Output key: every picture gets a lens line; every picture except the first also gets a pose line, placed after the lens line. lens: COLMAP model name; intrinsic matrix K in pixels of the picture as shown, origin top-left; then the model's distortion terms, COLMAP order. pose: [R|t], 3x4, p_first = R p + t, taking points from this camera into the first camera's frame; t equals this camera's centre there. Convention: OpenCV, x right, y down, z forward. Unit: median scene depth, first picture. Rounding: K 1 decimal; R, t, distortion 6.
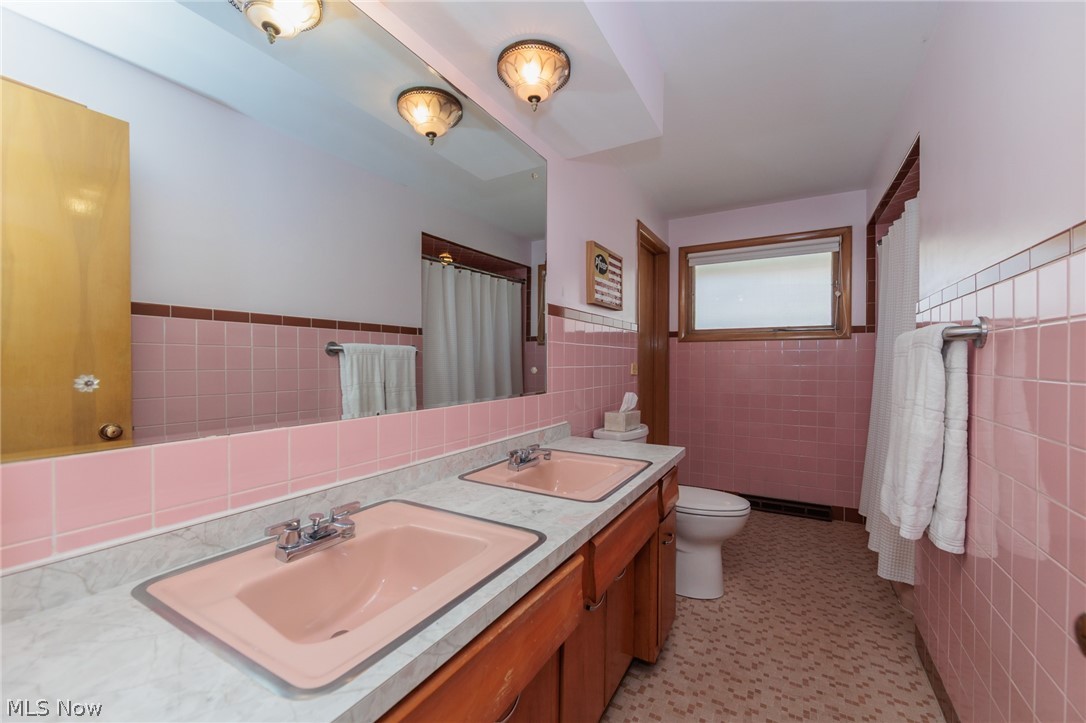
lens RADIAL K [[432.7, 0, 542.1], [0, 432.7, 368.0], [0, 0, 1]] dist [-0.001277, -0.000443]
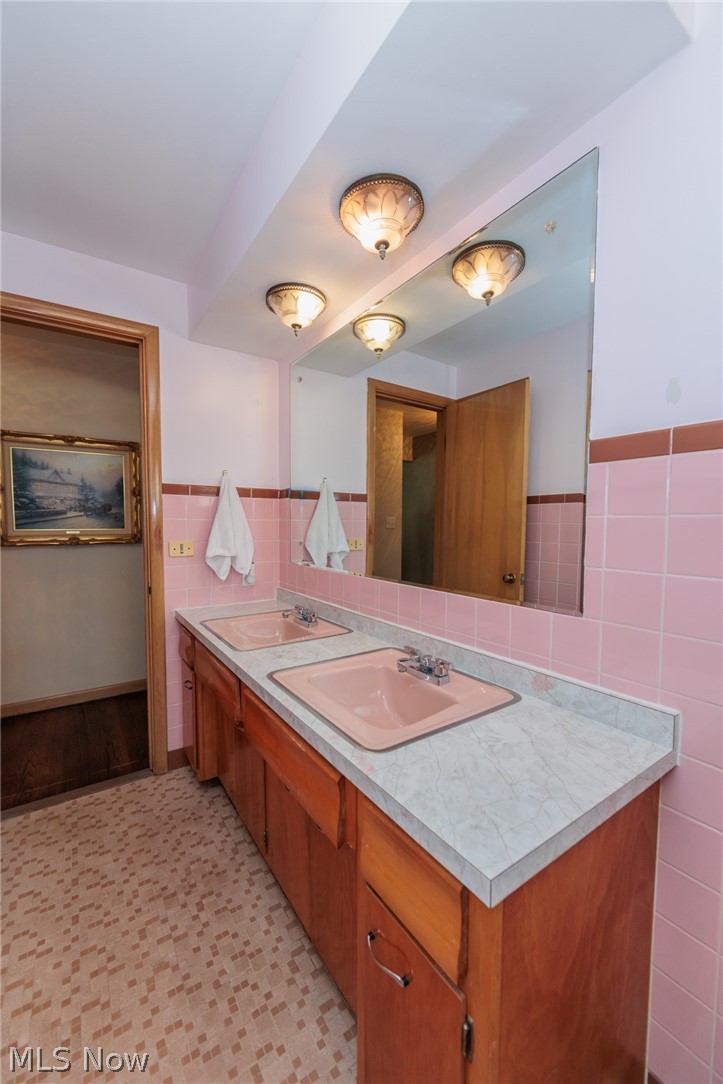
lens RADIAL K [[431.9, 0, 362.0], [0, 431.9, 543.2], [0, 0, 1]] dist [-0.001277, -0.000443]
pose [[-0.428059, 0.042474, -0.902752, 1.008652], [-0.011779, 0.998548, 0.052567, -0.089105], [0.903674, 0.033136, -0.426937, 1.676045]]
